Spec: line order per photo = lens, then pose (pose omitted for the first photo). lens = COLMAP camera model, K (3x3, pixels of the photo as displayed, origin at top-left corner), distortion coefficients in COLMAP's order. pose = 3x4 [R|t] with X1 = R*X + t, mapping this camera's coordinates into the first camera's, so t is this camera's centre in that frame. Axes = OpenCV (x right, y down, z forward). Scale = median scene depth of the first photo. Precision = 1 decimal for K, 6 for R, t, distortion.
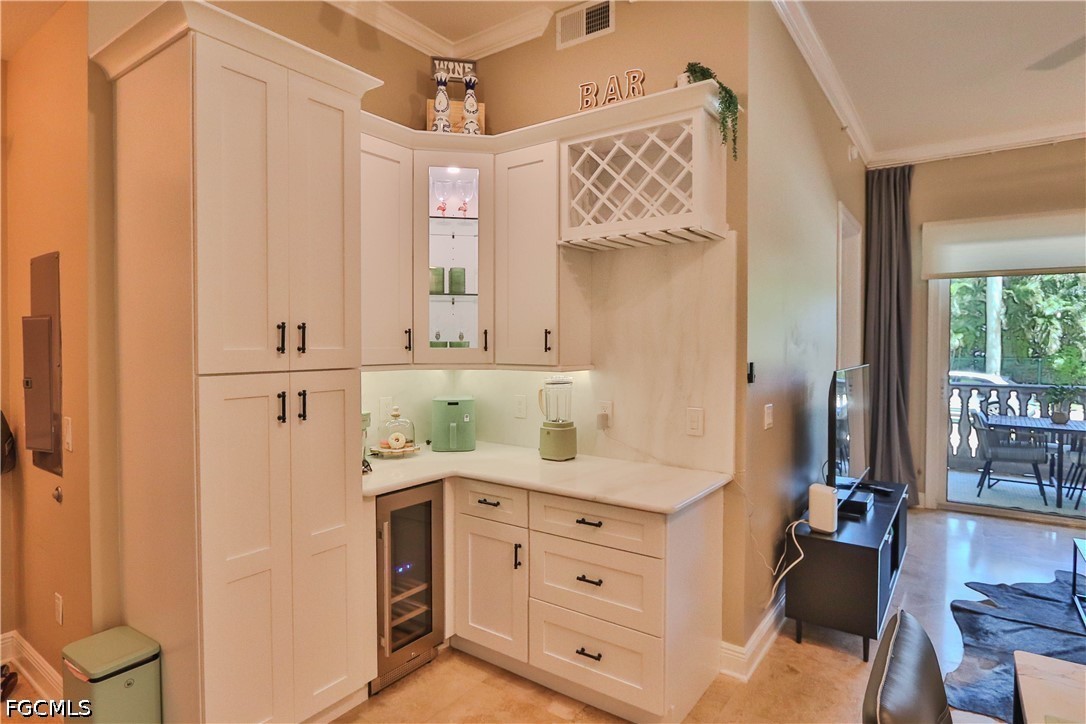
lens RADIAL K [[561.1, 0, 542.8], [0, 561.1, 352.7], [0, 0, 1]] dist [-0.016584, -0.000622]
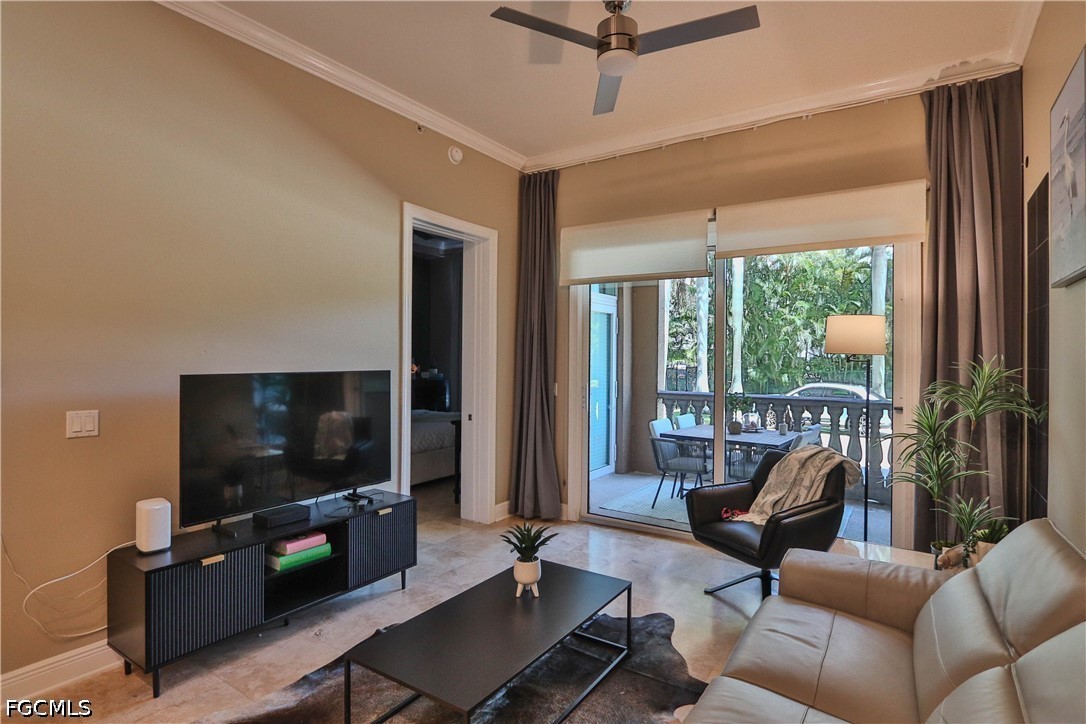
lens RADIAL K [[561.1, 0, 542.8], [0, 561.1, 352.7], [0, 0, 1]] dist [-0.016584, -0.000622]
pose [[0.998110, 0.005165, 0.061237, 1.160372], [-0.003936, 0.999789, -0.020174, 0.012970], [-0.061328, 0.019895, 0.997919, 0.036924]]
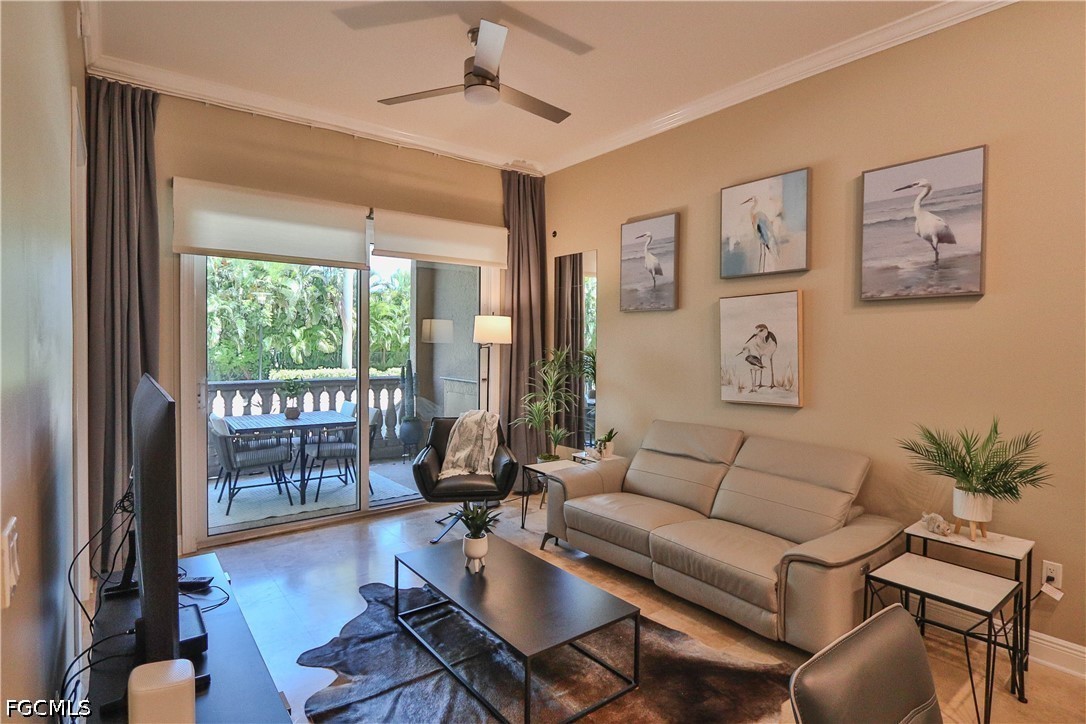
lens RADIAL K [[561.1, 0, 542.8], [0, 561.1, 352.7], [0, 0, 1]] dist [-0.016584, -0.000622]
pose [[0.264166, -0.017949, 0.964310, 0.179211], [0.006132, 0.999838, 0.016931, -0.011730], [-0.964458, 0.001441, 0.264233, 0.641660]]
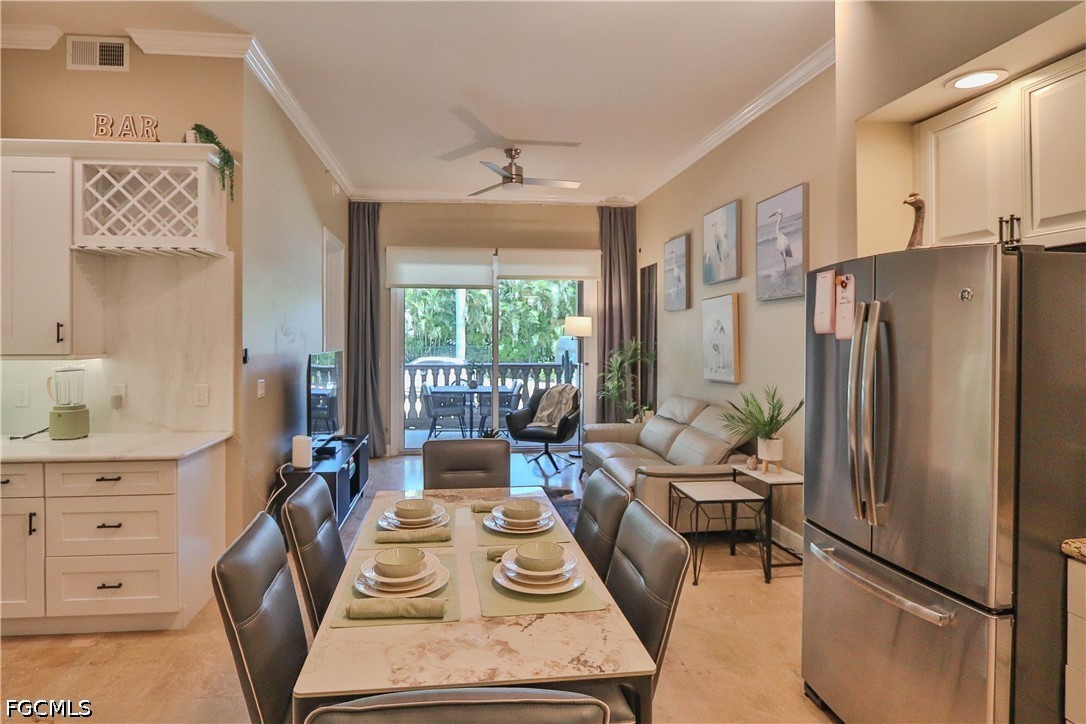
lens RADIAL K [[569.6, 0, 503.0], [0, 569.6, 334.9], [0, 0, 1]] dist [-0.020532, -0.000611]
pose [[0.737910, -0.001000, 0.674899, -0.095940], [0.011949, 0.999862, -0.011583, 0.006952], [-0.674794, 0.016612, 0.737819, -0.433468]]
